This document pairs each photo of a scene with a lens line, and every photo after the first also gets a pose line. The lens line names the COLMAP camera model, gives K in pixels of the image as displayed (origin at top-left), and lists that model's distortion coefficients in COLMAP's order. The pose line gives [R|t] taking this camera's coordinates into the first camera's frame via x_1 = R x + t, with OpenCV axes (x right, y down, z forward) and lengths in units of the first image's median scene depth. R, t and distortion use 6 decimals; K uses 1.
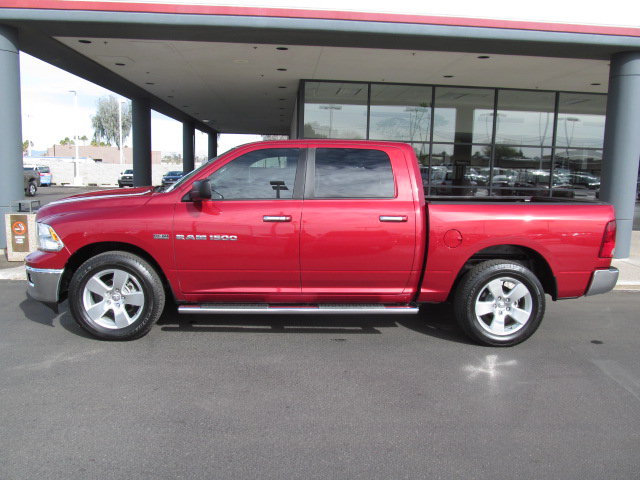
lens RADIAL K [[526.0, 0, 320.3], [0, 526.0, 239.5], [0, 0, 1]] dist [-0.043959, -0.001315]
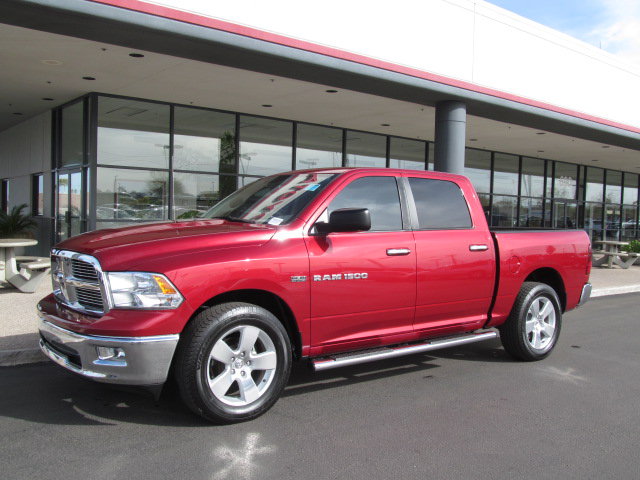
lens RADIAL K [[600.4, 0, 321.0], [0, 600.4, 239.5], [0, 0, 1]] dist [-0.020370, 0.000000]
pose [[0.826308, -0.028477, 0.562498, -0.756958], [0.072626, 0.995770, -0.056275, -0.011043], [-0.558517, 0.087352, 0.824881, 0.195098]]
